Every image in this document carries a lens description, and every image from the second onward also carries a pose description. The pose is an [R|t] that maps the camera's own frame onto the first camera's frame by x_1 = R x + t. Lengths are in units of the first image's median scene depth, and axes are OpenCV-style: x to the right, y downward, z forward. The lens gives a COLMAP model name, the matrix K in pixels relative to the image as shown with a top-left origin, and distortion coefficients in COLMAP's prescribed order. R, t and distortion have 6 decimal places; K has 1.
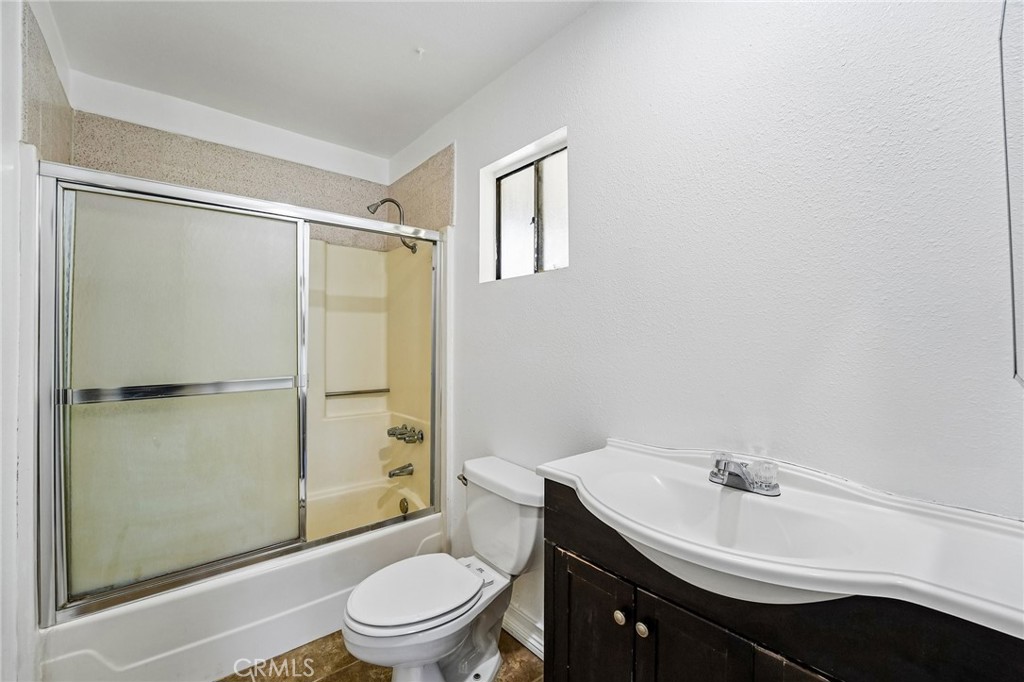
lens RADIAL K [[421.5, 0, 510.5], [0, 421.5, 339.2], [0, 0, 1]] dist [-0.023225, 0.001031]
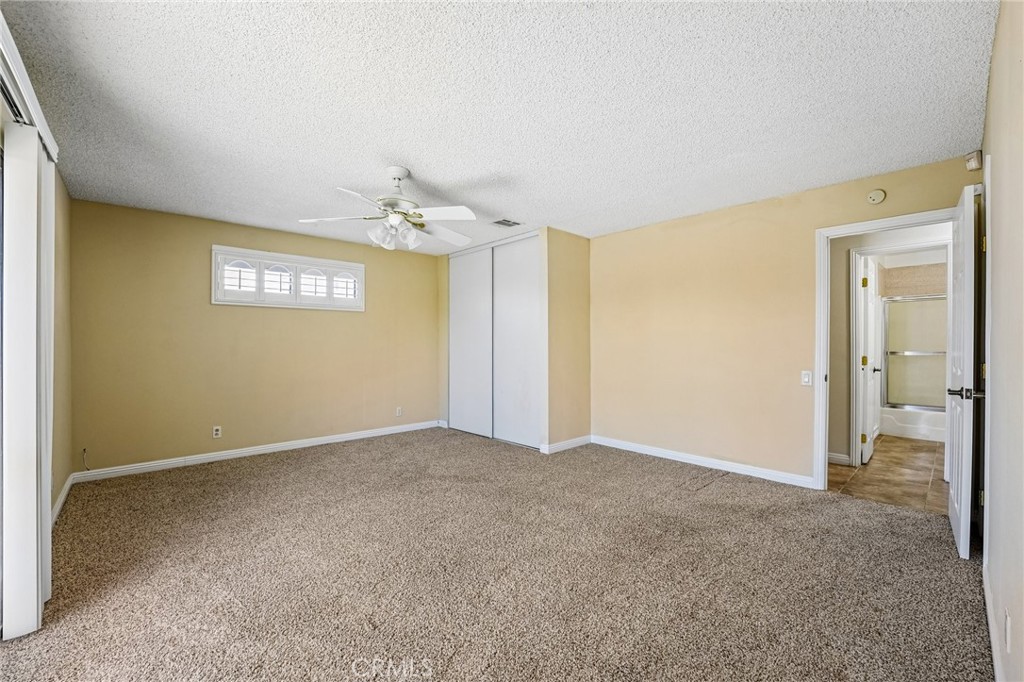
lens RADIAL K [[421.5, 0, 515.4], [0, 421.5, 340.2], [0, 0, 1]] dist [-0.023225, 0.001031]
pose [[0.035579, -0.002338, -0.999364, 2.878273], [0.002229, 0.999995, -0.002260, 0.010660], [0.999364, -0.002147, 0.035584, -2.817733]]
